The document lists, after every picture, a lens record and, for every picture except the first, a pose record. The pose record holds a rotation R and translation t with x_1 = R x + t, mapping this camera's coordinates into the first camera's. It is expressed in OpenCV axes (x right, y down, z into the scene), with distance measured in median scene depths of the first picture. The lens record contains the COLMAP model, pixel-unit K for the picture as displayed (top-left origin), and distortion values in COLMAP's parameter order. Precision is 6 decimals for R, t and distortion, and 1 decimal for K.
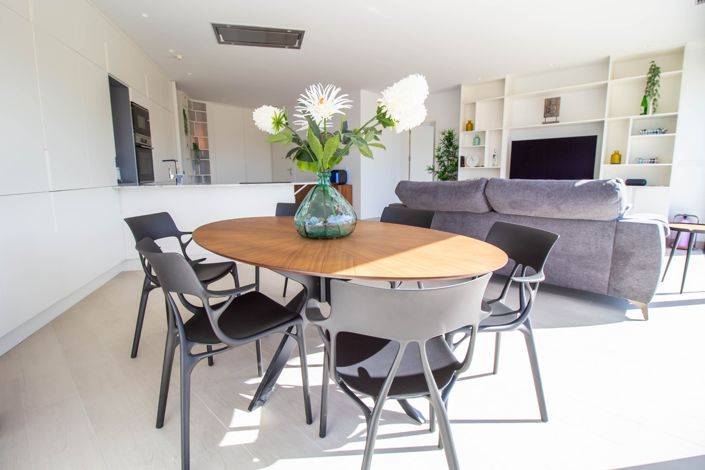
lens RADIAL K [[336.1, 0, 348.9], [0, 336.1, 222.8], [0, 0, 1]] dist [0.000762, -0.012336]
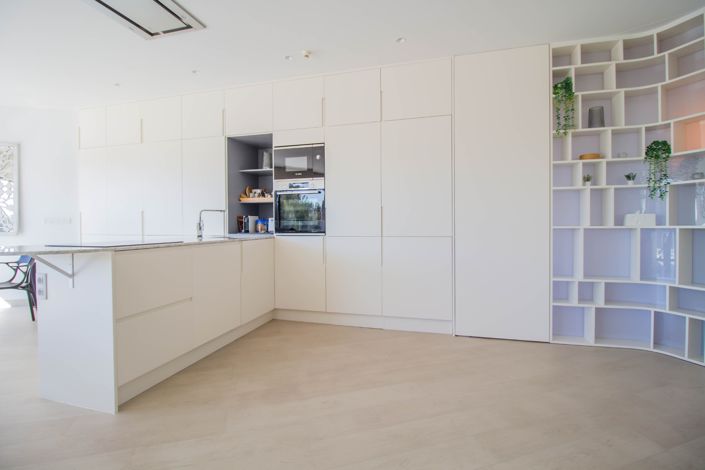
lens RADIAL K [[327.6, 0, 355.2], [0, 327.6, 228.8], [0, 0, 1]] dist [0.000973, -0.015445]
pose [[-0.492432, 0.022889, -0.870050, 0.030249], [-0.119418, 0.988423, 0.093591, -0.206777], [0.862119, 0.149987, -0.483998, 1.374620]]
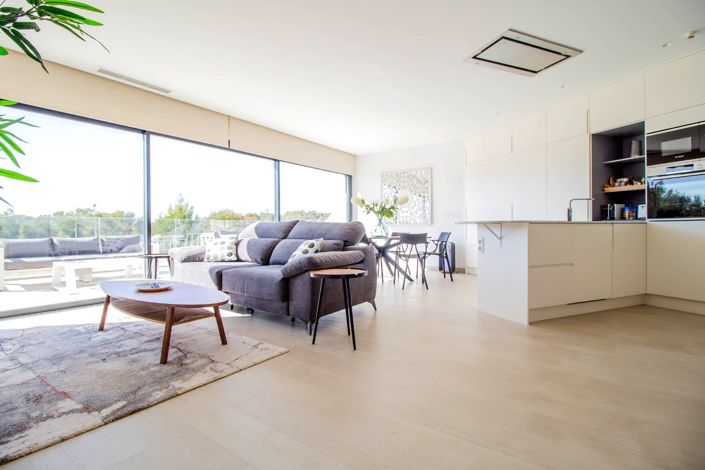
lens RADIAL K [[338.1, 0, 355.6], [0, 338.1, 229.8], [0, 0, 1]] dist [0.000350, -0.000412]
pose [[-0.989159, 0.015102, -0.146071, 0.253368], [-0.006698, 0.989023, 0.147613, -0.190315], [0.146697, 0.146991, -0.978199, 1.526142]]
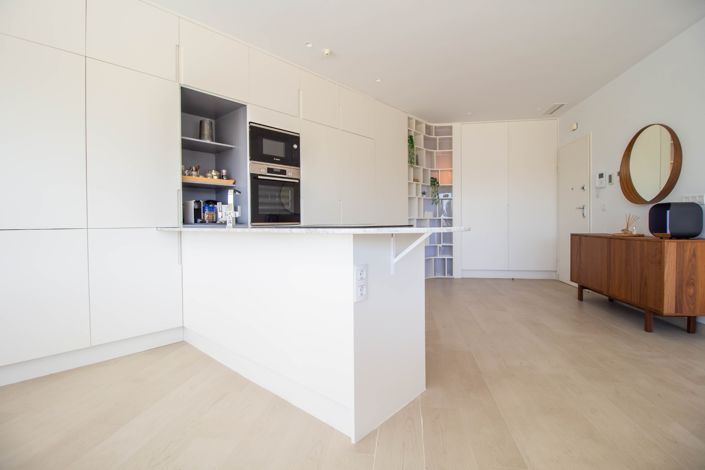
lens RADIAL K [[327.6, 0, 355.2], [0, 327.6, 228.8], [0, 0, 1]] dist [0.000973, -0.015445]
pose [[0.566724, 0.020343, -0.823657, 0.108166], [-0.117664, 0.991447, -0.056472, -0.081725], [0.815463, 0.128918, 0.564270, 0.659933]]
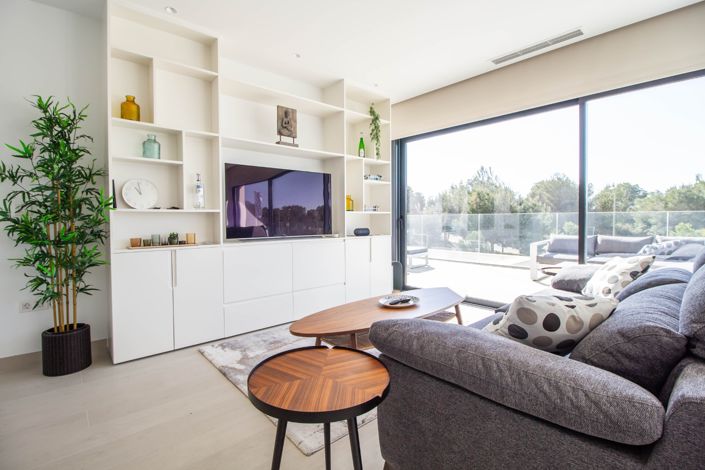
lens RADIAL K [[327.6, 0, 355.2], [0, 327.6, 228.8], [0, 0, 1]] dist [0.000973, -0.015445]
pose [[0.088781, -0.020651, 0.995837, -0.018522], [0.154171, 0.988021, 0.006745, -0.136457], [-0.984047, 0.152931, 0.090902, 0.926291]]
